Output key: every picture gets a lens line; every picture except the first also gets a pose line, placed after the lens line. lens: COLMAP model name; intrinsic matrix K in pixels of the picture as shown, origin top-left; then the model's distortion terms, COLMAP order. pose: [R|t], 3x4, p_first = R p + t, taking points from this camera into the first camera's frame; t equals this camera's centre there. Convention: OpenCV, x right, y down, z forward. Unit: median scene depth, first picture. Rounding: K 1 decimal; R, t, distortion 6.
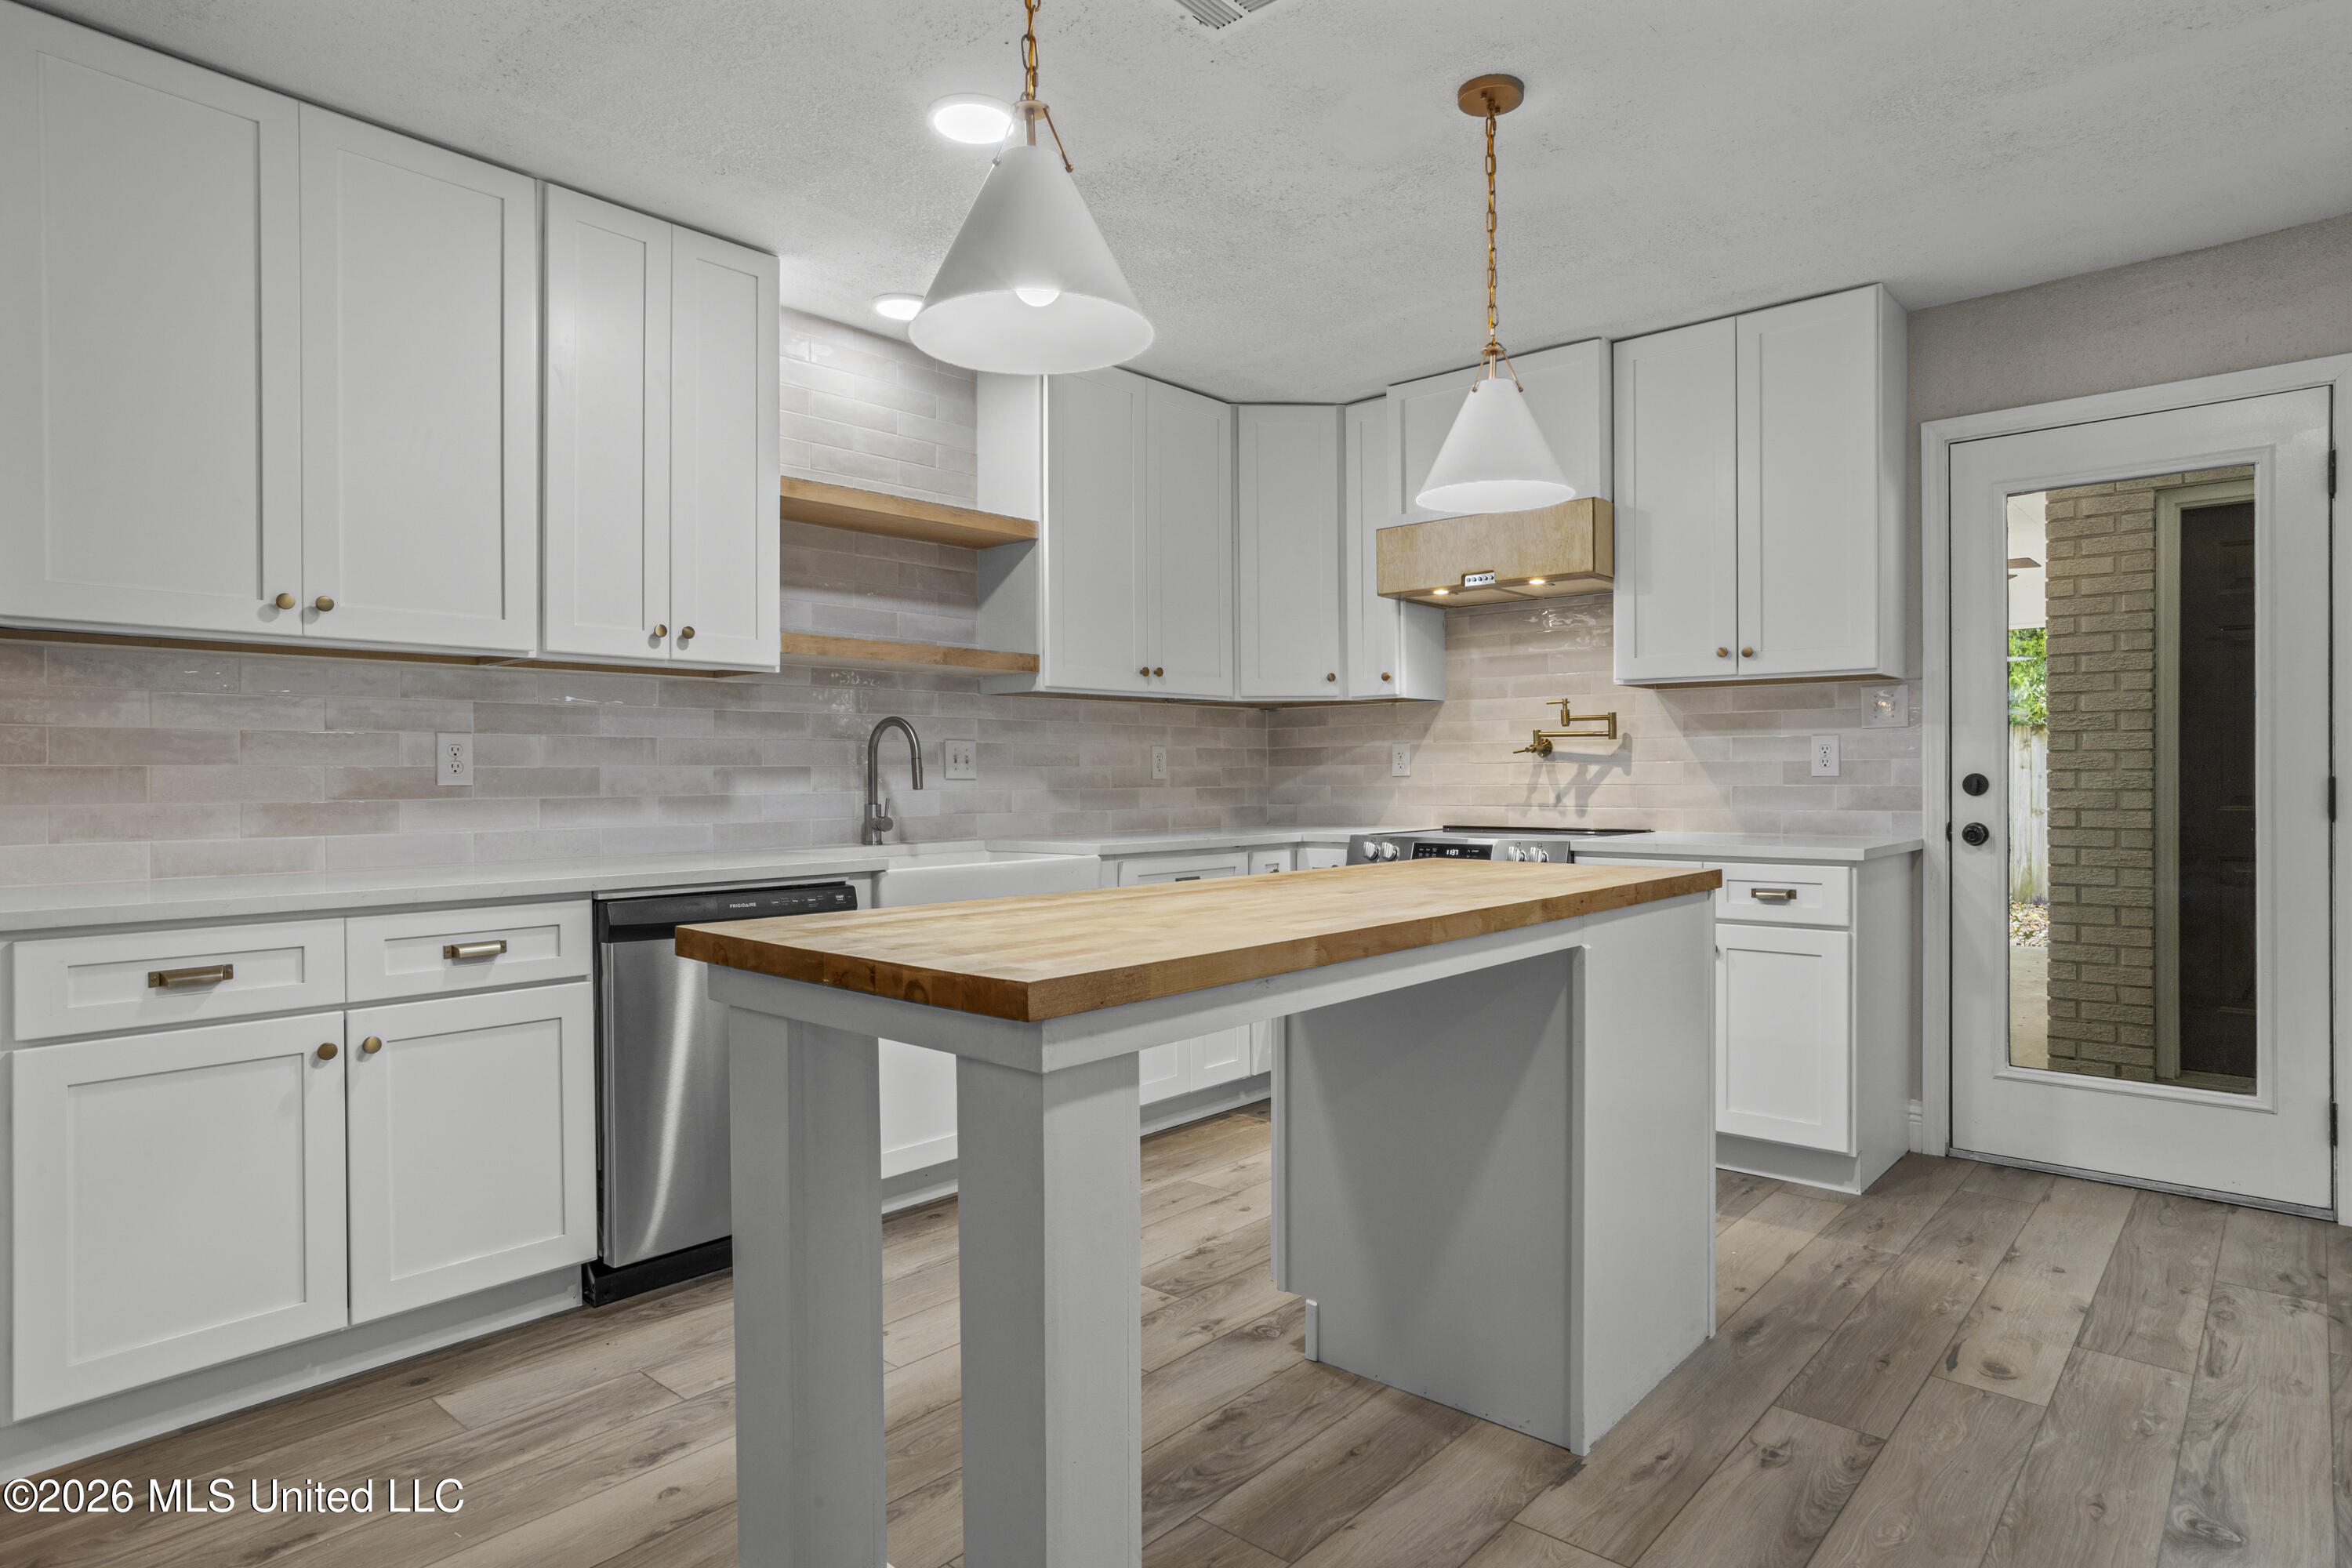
lens RADIAL K [[1311.3, 0, 1169.9], [0, 1311.3, 784.4], [0, 0, 1]] dist [-0.027906, 0.012972]
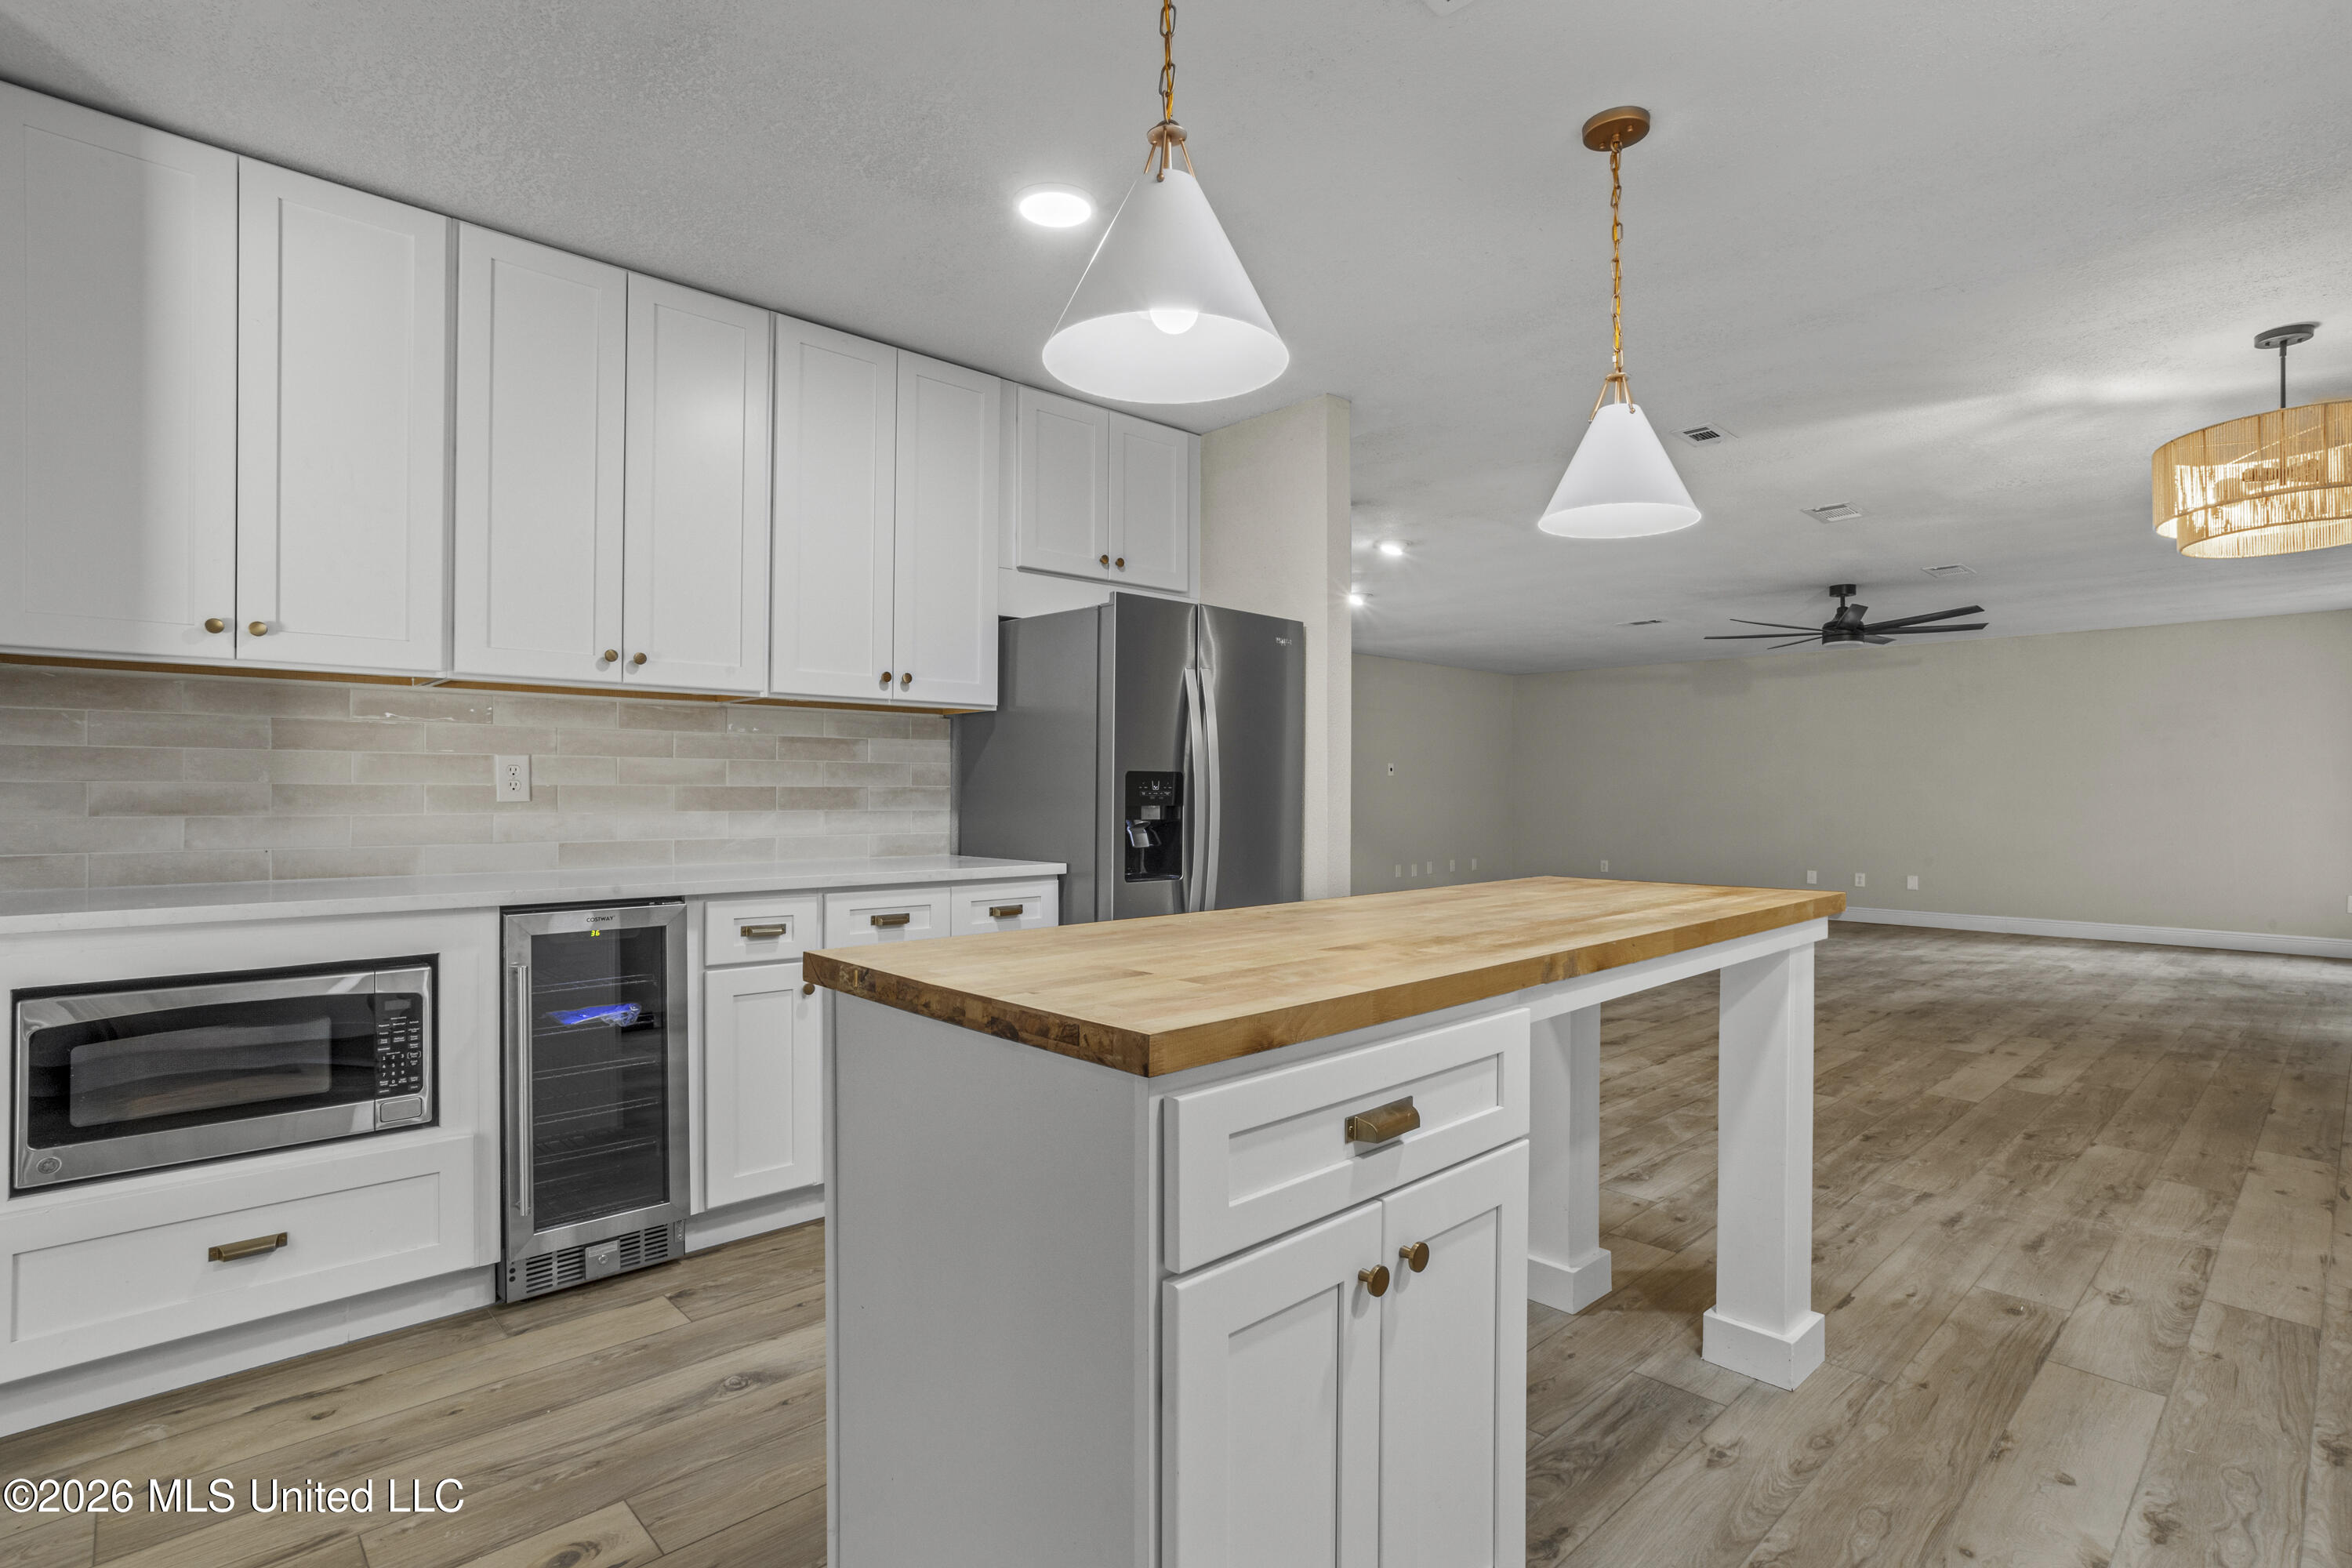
lens RADIAL K [[1138.5, 0, 1170.5], [0, 1138.5, 800.1], [0, 0, 1]] dist [-0.039685, 0.018639]
pose [[-0.995486, 0.004368, 0.094806, 0.133564], [0.005779, 0.999877, 0.014609, -0.011087], [-0.094730, 0.015091, -0.995389, 1.062805]]
